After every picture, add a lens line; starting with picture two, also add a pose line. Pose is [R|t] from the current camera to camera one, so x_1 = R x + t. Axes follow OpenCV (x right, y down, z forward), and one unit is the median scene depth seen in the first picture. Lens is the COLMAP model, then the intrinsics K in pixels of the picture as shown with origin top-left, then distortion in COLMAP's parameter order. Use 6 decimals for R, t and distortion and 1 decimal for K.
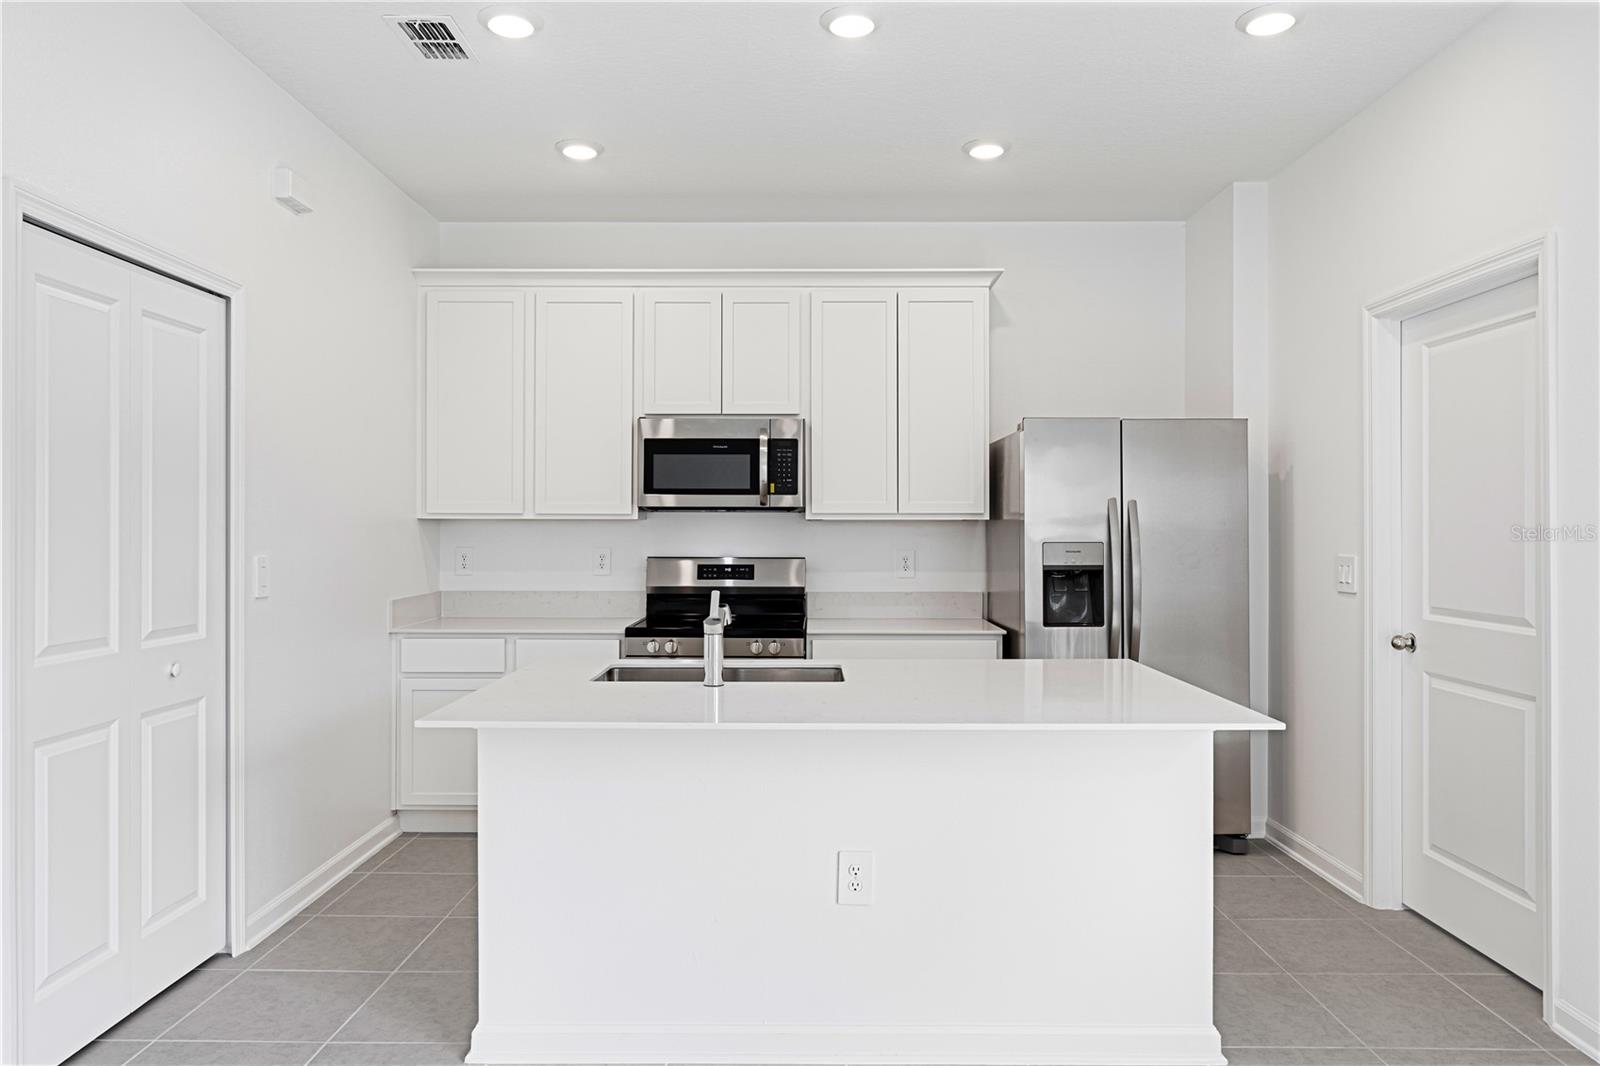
lens RADIAL K [[1059.7, 0, 799.9], [0, 1059.7, 529.6], [0, 0, 1]] dist [0.003333, 0.001670]
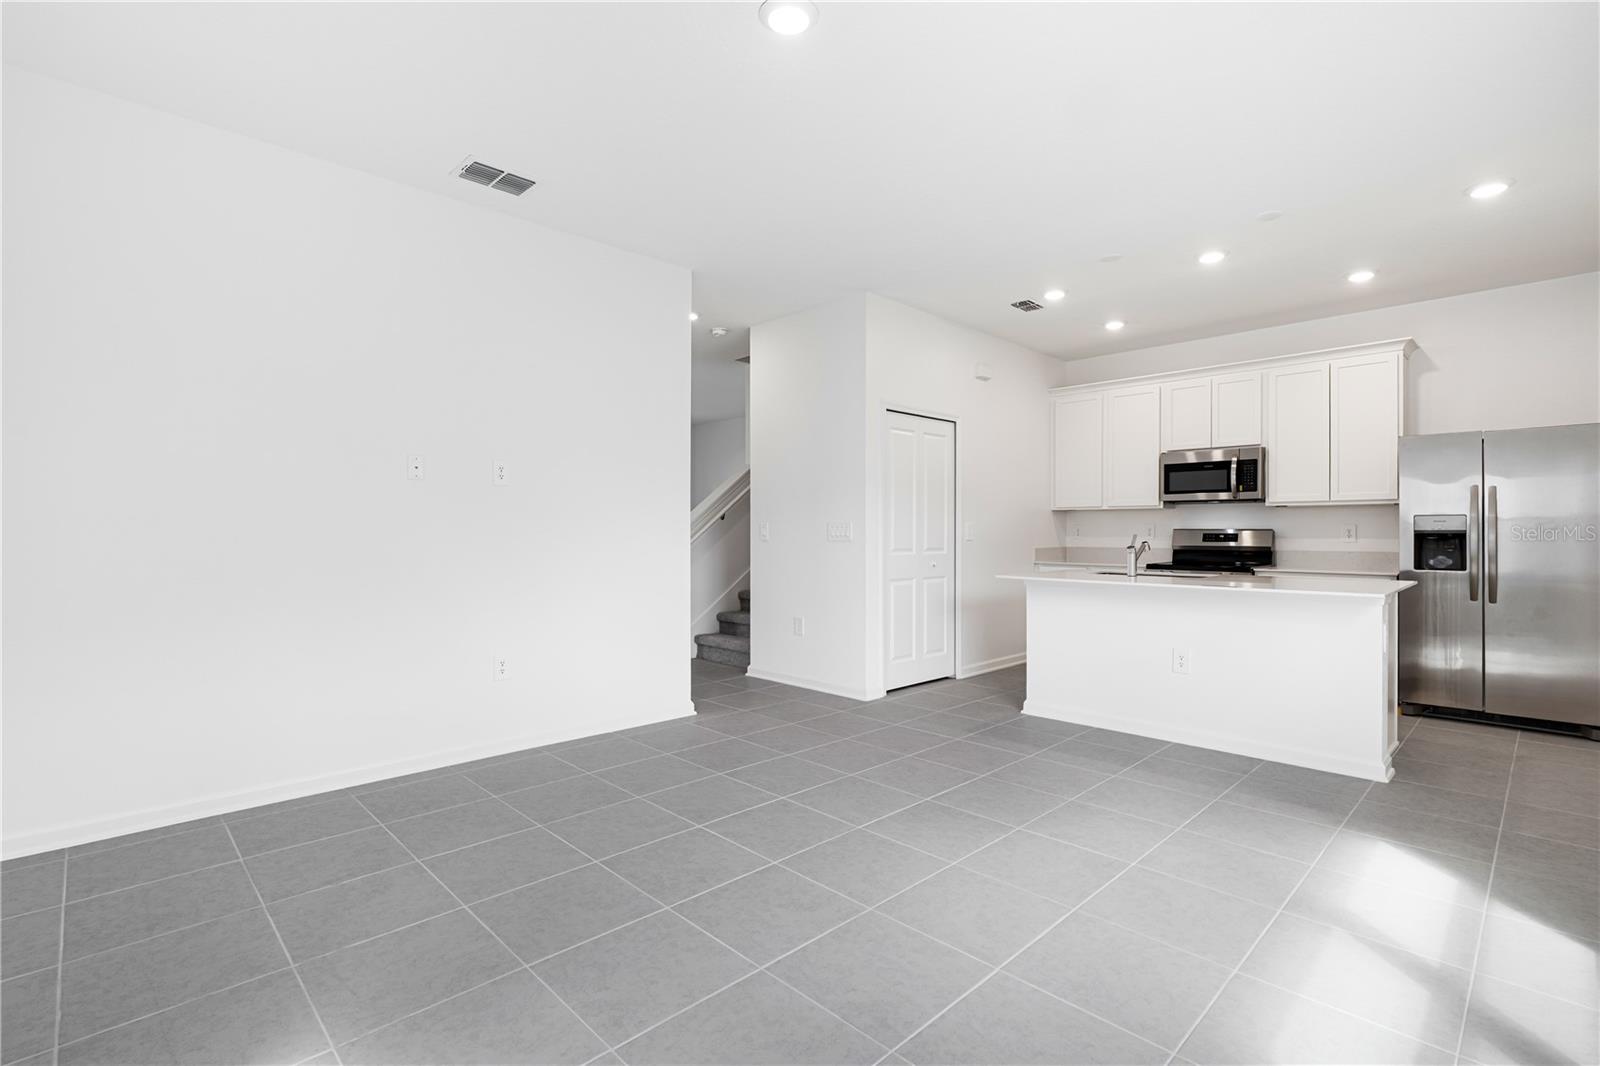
lens RADIAL K [[733.8, 0, 807.8], [0, 733.8, 528.9], [0, 0, 1]] dist [-0.006043, -0.001006]
pose [[0.704937, -0.001758, -0.709267, 0.325884], [-0.000964, 0.999994, -0.003438, 0.032437], [0.709269, 0.003107, 0.704931, -0.350280]]
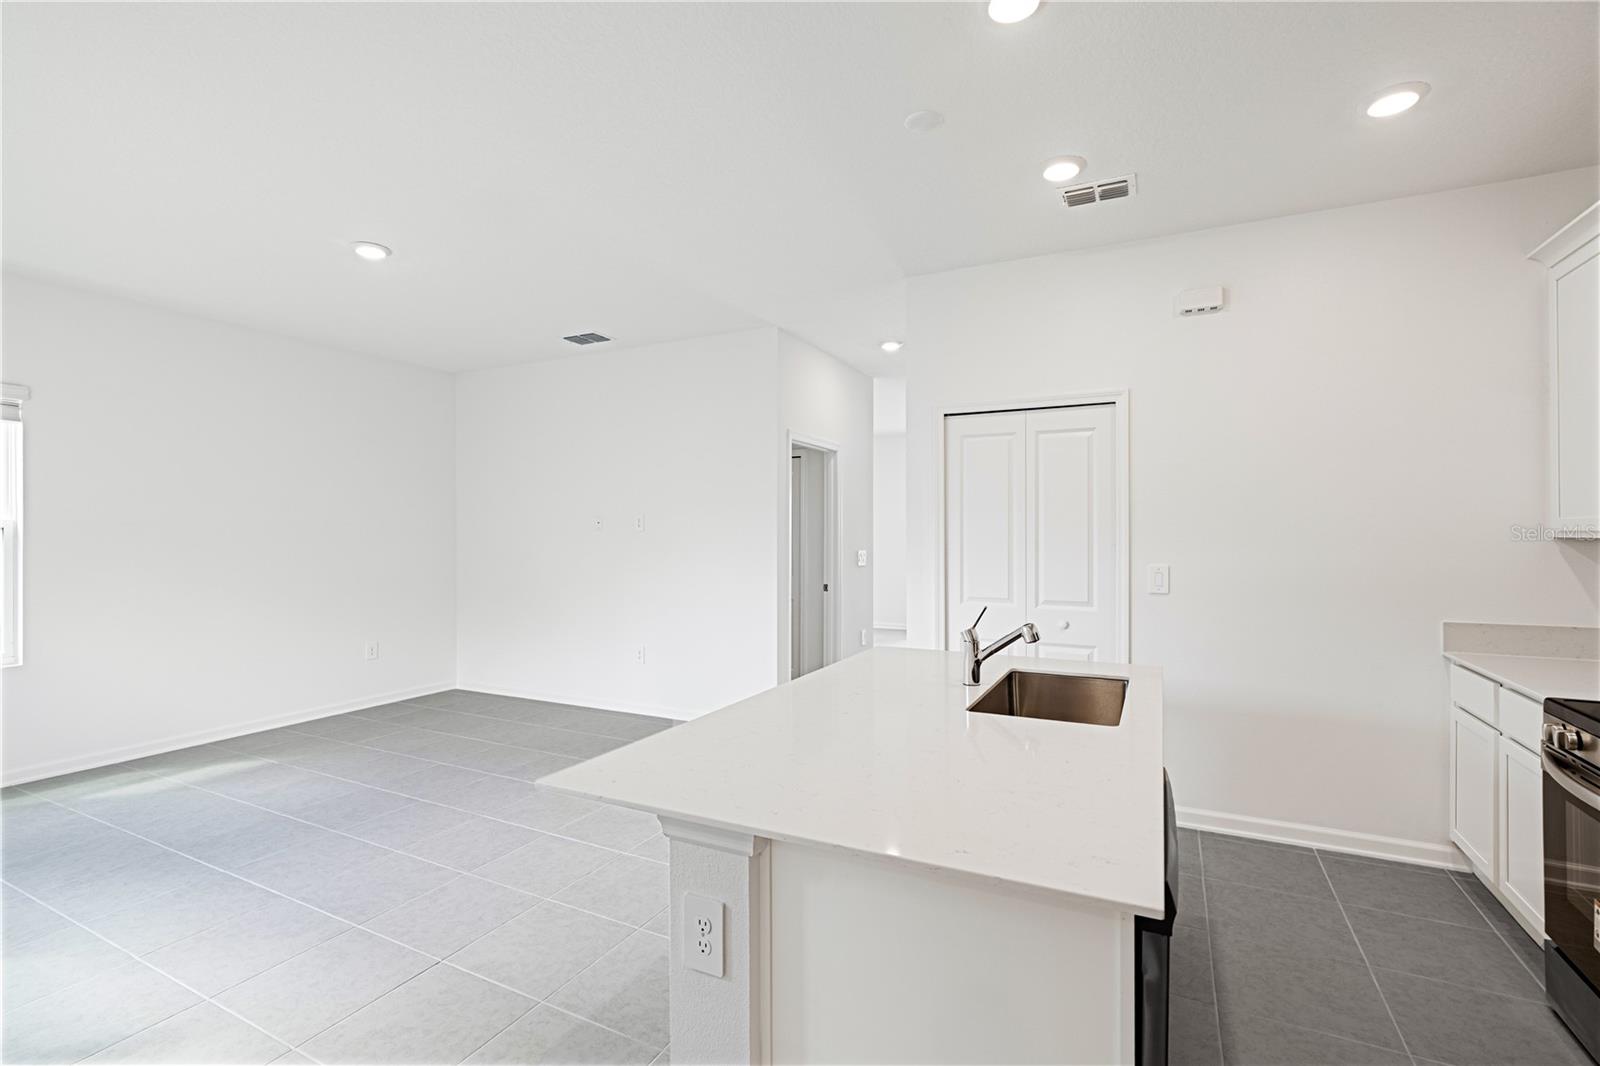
lens RADIAL K [[733.8, 0, 807.2], [0, 733.8, 534.1], [0, 0, 1]] dist [-0.006043, -0.001006]
pose [[-0.442646, -0.006894, -0.896670, 0.443590], [-0.010967, 0.999937, -0.002274, -0.009021], [0.896629, 0.008827, -0.442694, 0.709157]]
